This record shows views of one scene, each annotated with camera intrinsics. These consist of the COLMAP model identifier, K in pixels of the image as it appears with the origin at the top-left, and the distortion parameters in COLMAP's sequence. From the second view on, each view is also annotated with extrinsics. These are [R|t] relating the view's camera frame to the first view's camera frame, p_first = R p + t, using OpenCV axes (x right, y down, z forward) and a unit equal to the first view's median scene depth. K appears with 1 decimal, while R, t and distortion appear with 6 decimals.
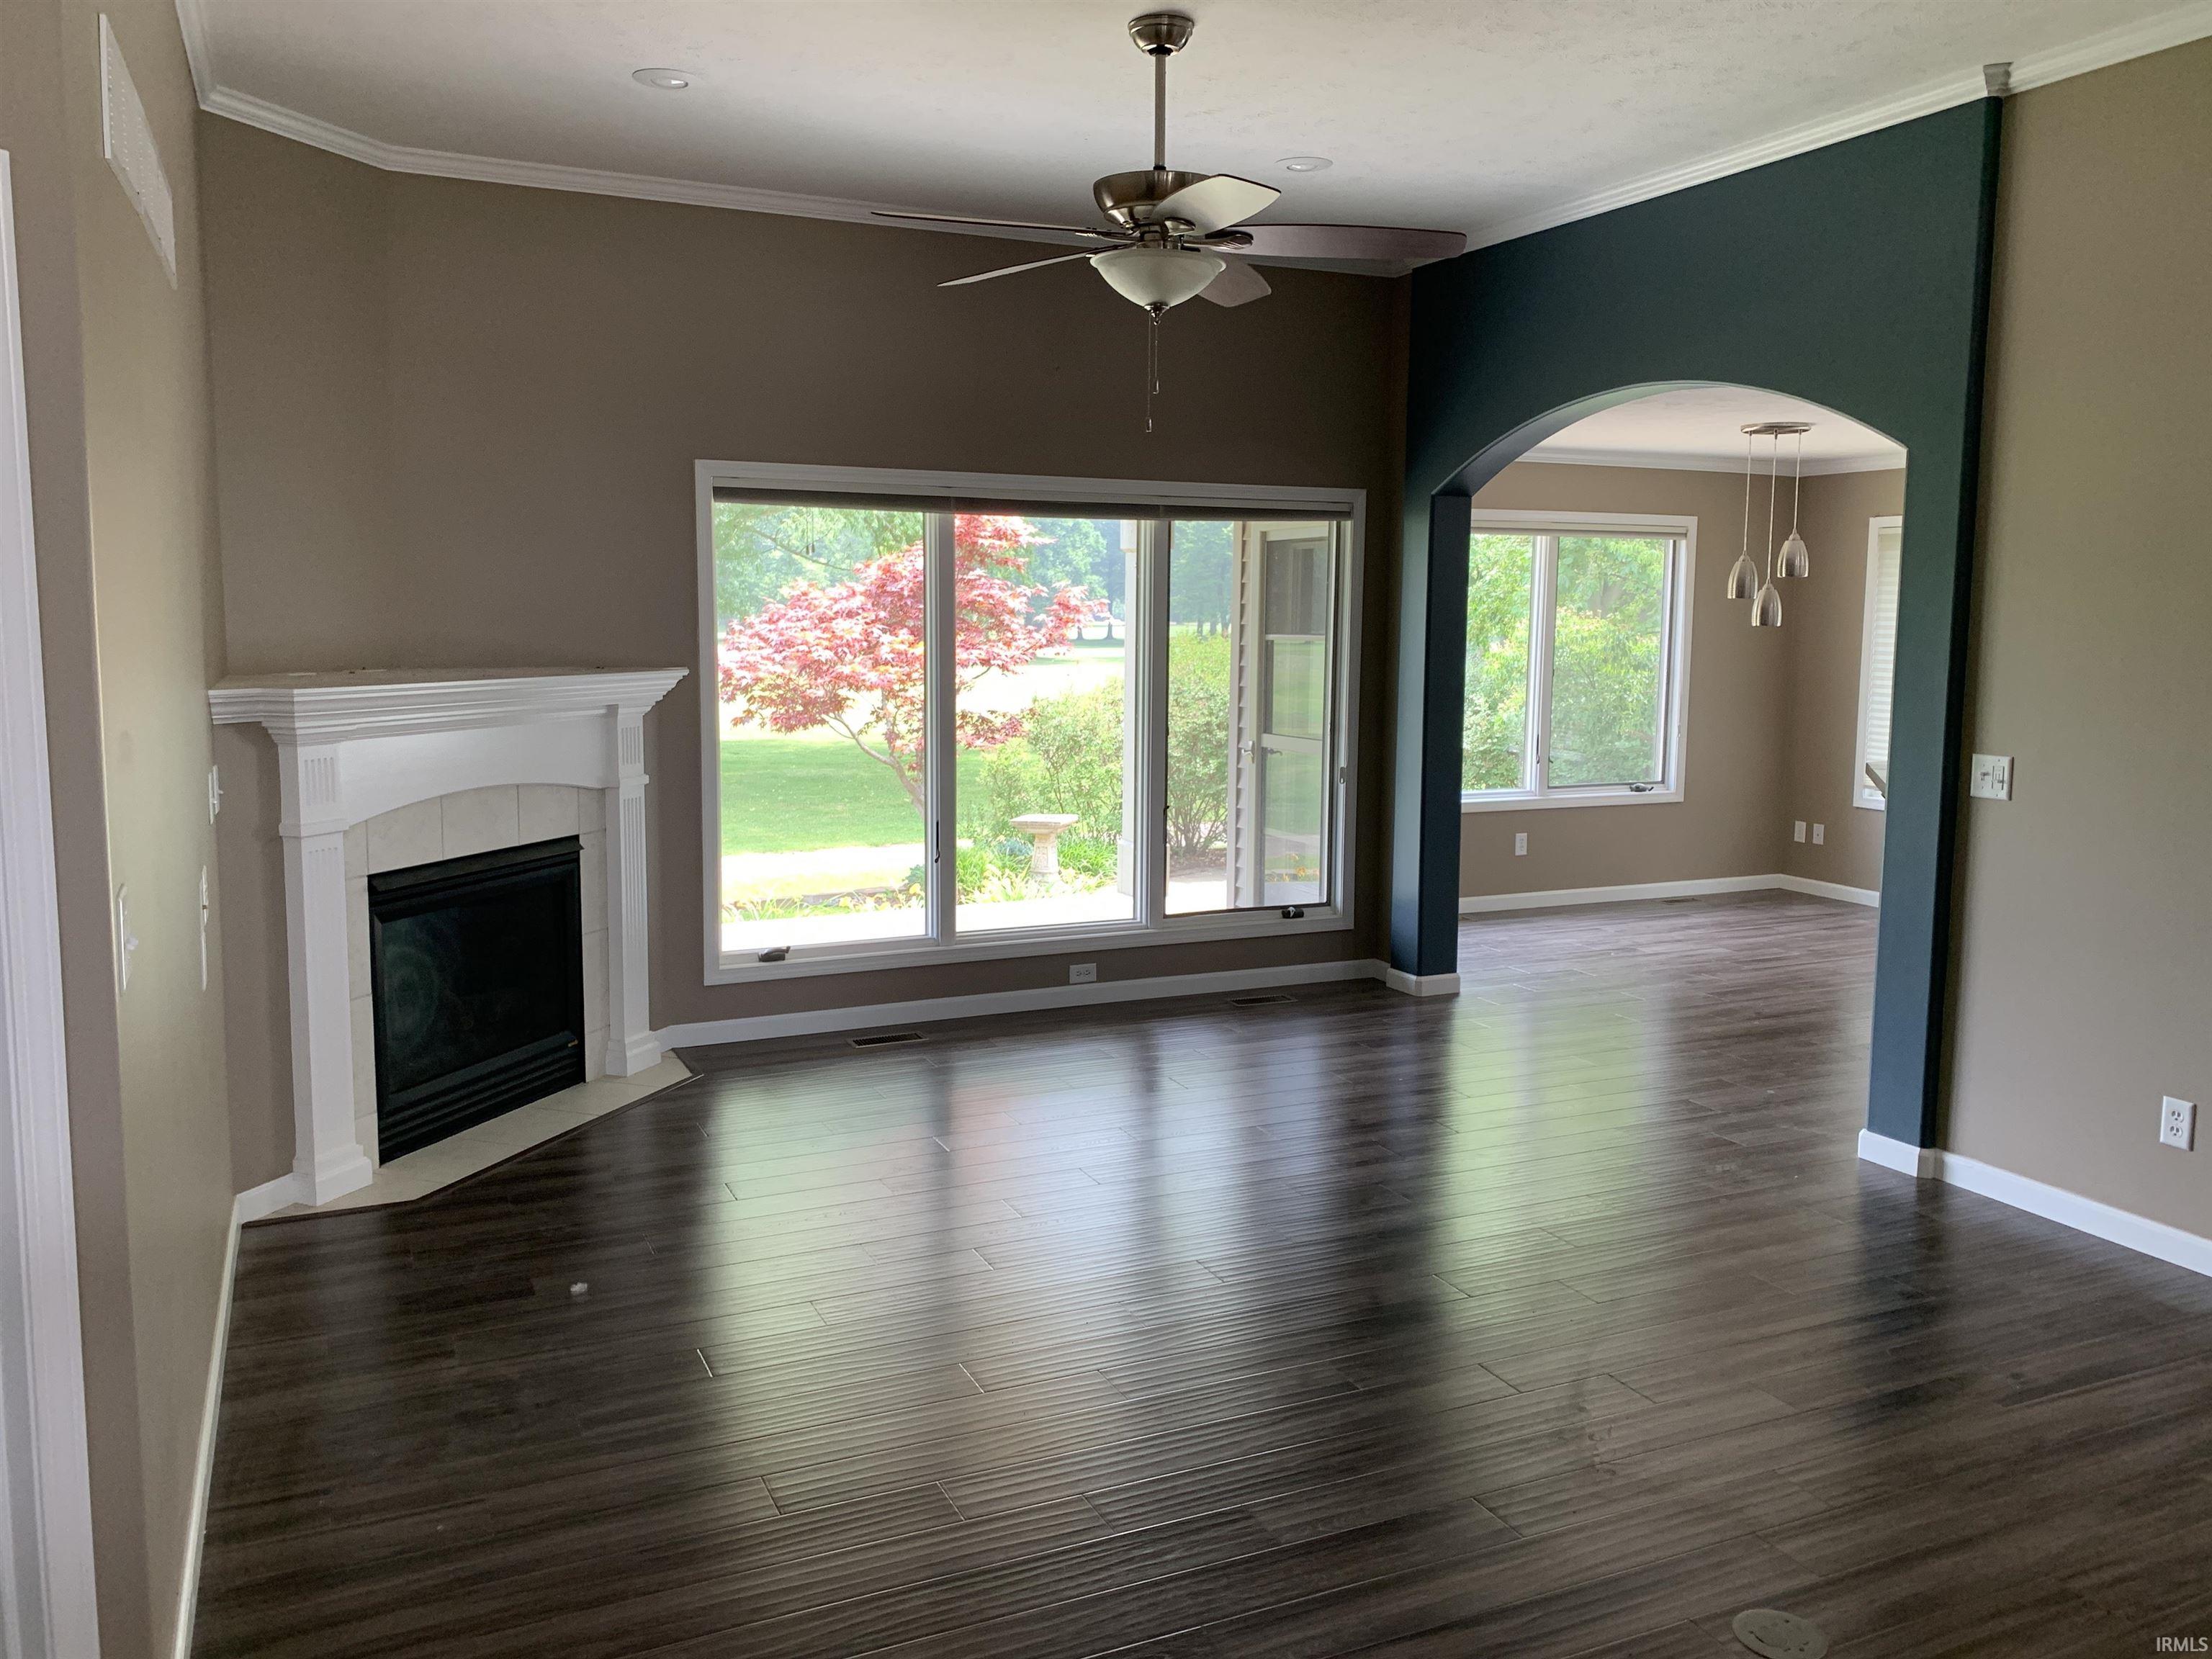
lens RADIAL K [[1669.1, 0, 1100.7], [0, 1669.1, 826.4], [0, 0, 1]] dist [0.055811, -0.078362]
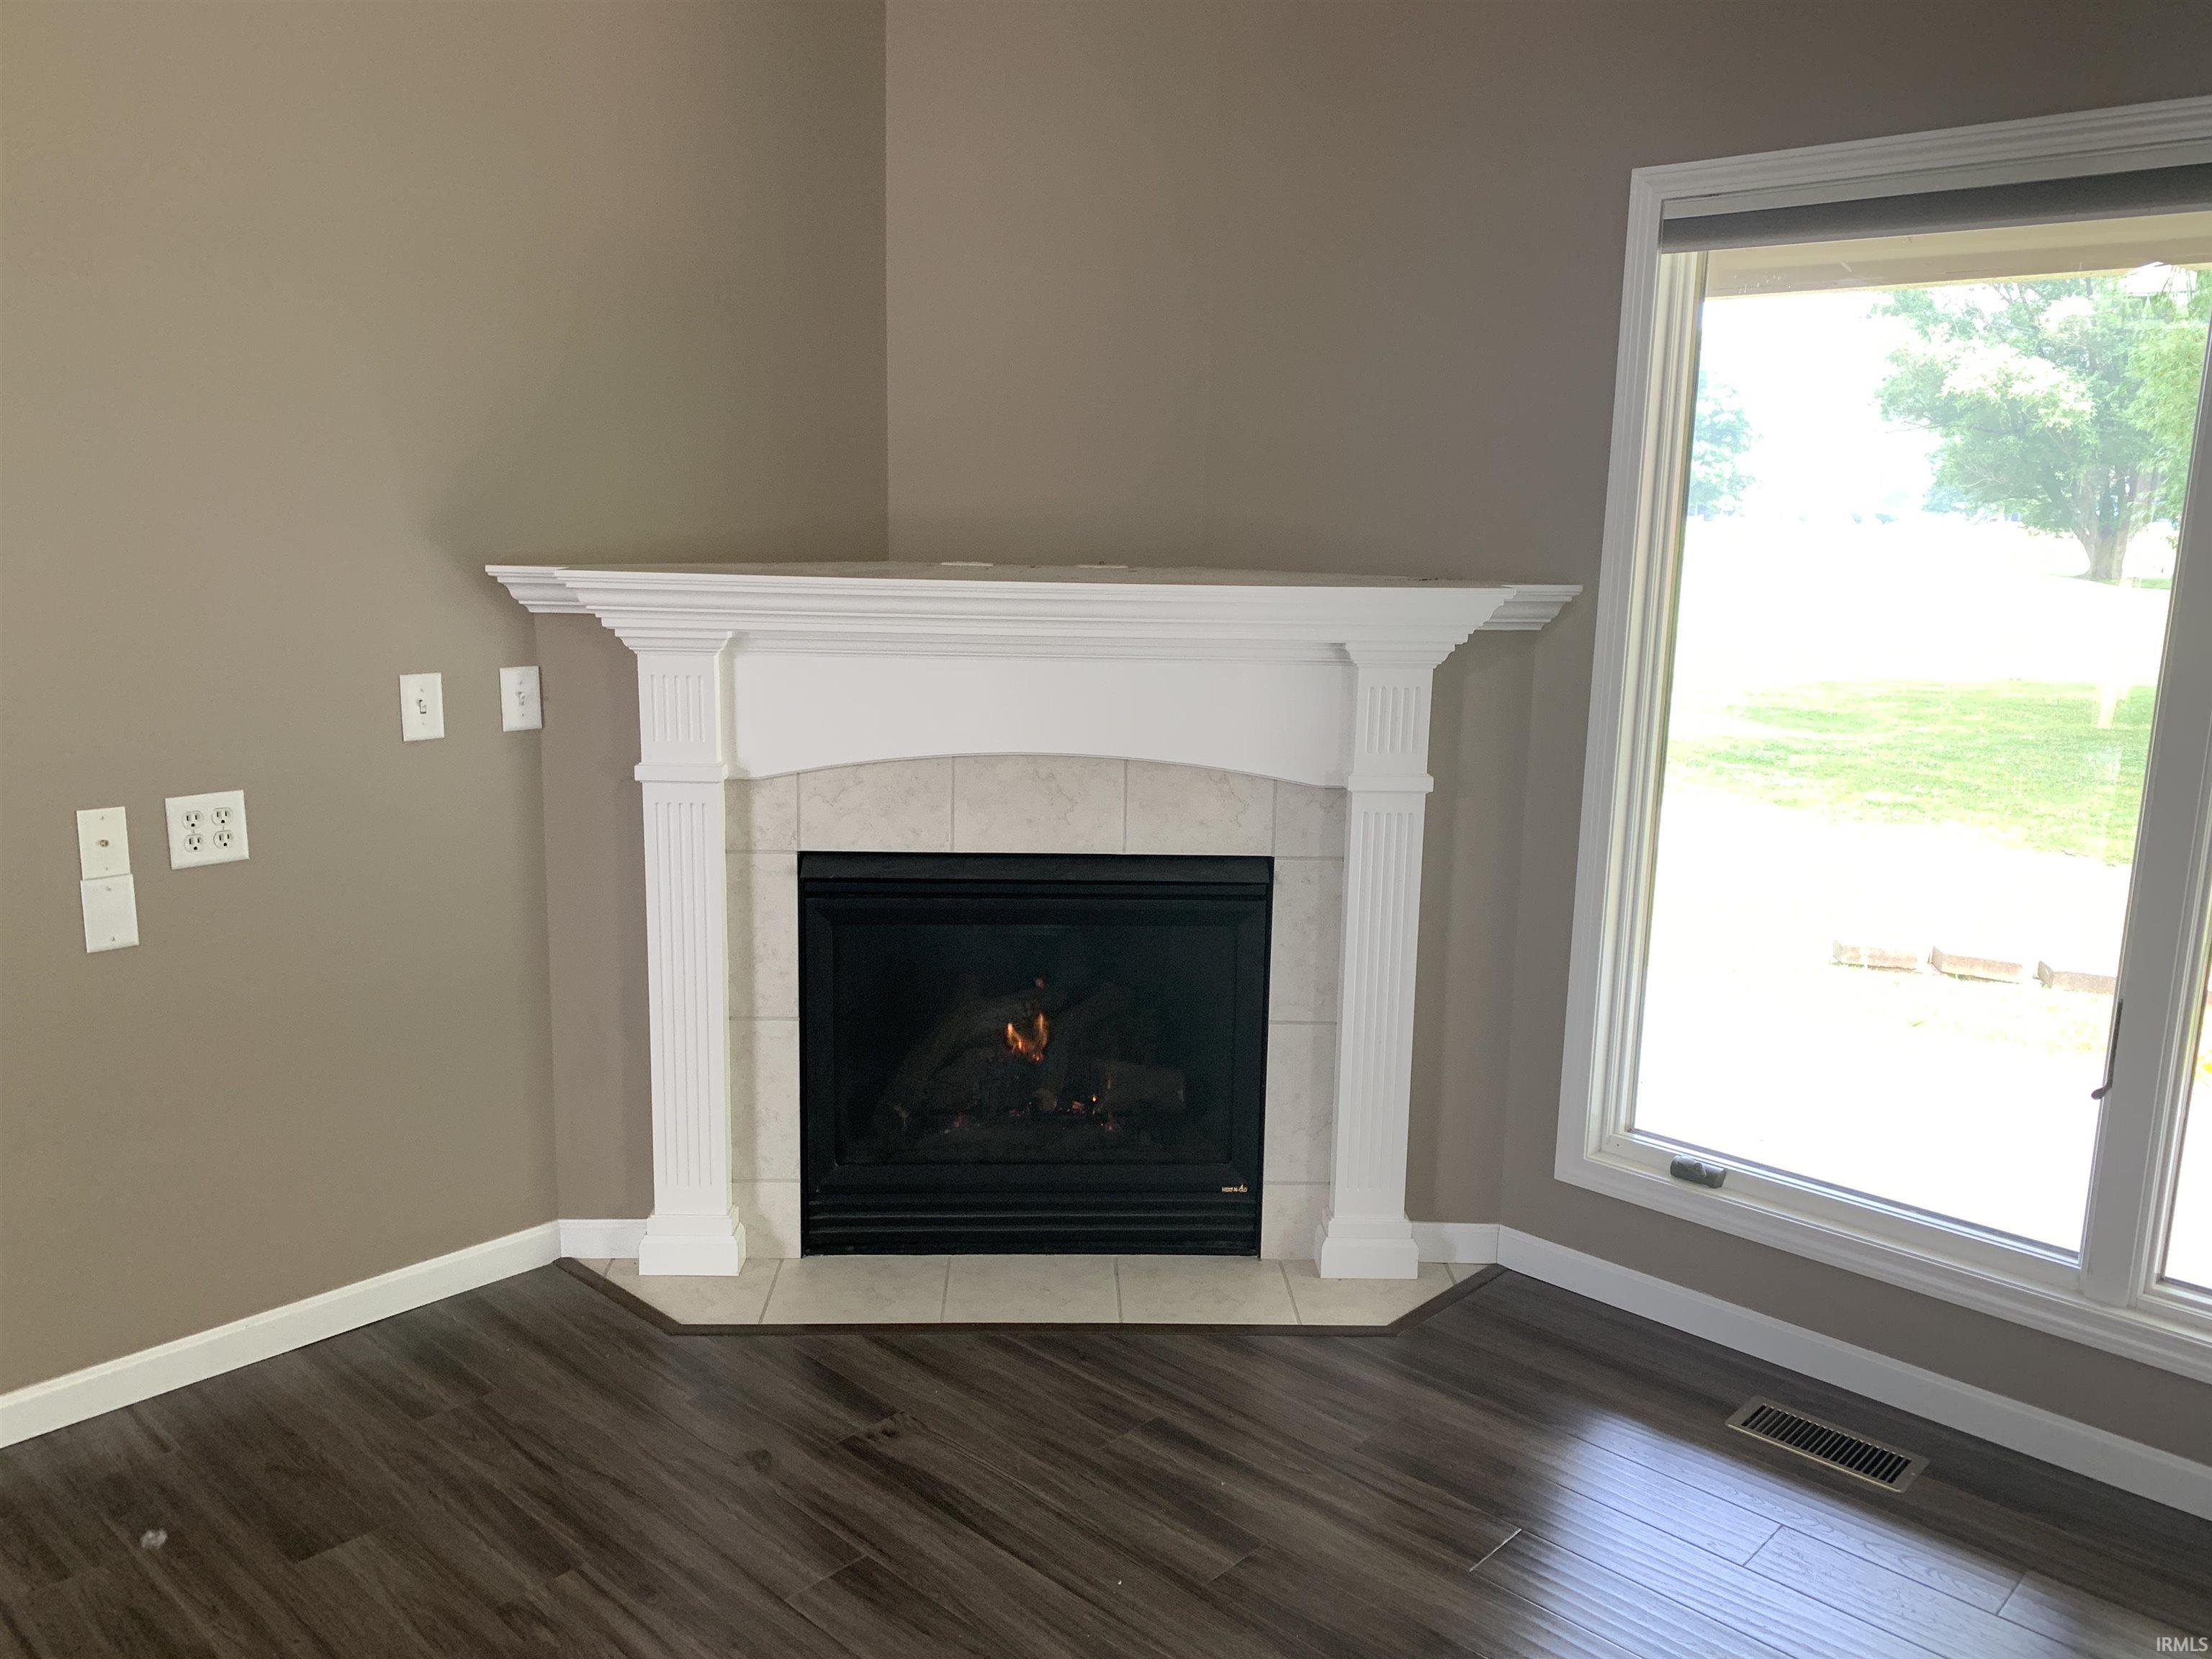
lens RADIAL K [[1669.1, 0, 1105.8], [0, 1669.1, 825.0], [0, 0, 1]] dist [0.055811, -0.078362]
pose [[0.366411, 0.173915, -0.914055, 0.202444], [-0.133941, 0.982003, 0.133151, -0.076081], [0.920762, 0.073641, 0.383111, 0.710899]]
